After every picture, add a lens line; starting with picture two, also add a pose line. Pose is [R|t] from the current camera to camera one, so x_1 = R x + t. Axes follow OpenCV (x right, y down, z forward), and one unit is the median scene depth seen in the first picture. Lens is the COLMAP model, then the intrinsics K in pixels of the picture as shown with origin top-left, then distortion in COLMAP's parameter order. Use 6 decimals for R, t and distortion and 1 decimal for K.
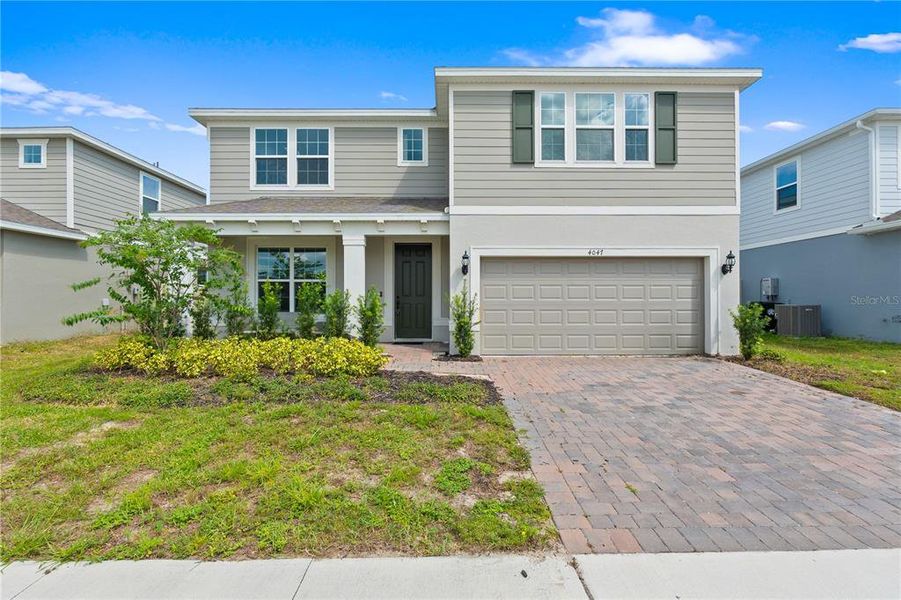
lens RADIAL K [[416.2, 0, 450.5], [0, 416.2, 270.3], [0, 0, 1]] dist [-0.004776, -0.000362]
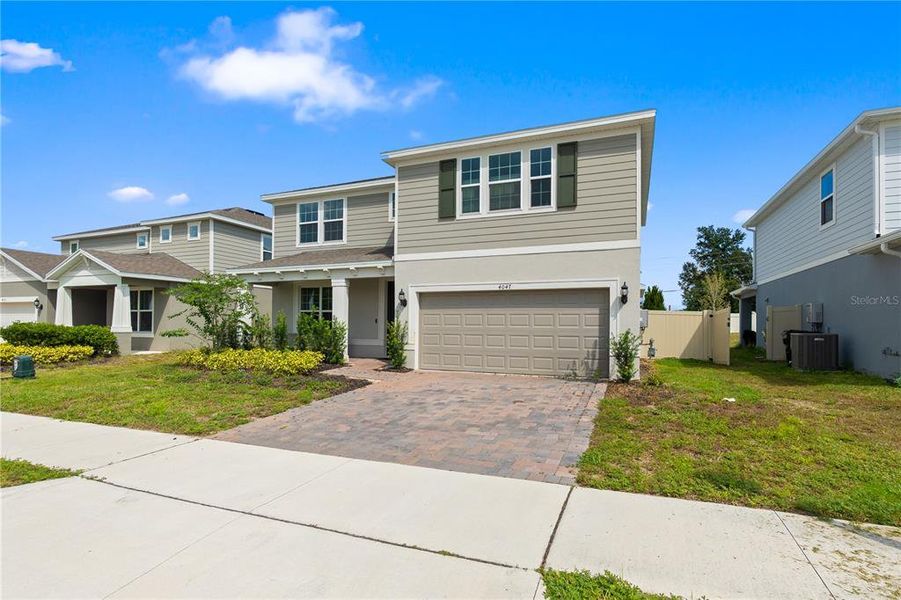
lens RADIAL K [[419.5, 0, 448.2], [0, 419.5, 285.0], [0, 0, 1]] dist [-0.004717, -0.001033]
pose [[0.931009, -0.028581, -0.363875, 0.625529], [0.019713, 0.999412, -0.028062, -0.017558], [0.364463, 0.018953, 0.931025, -0.174282]]
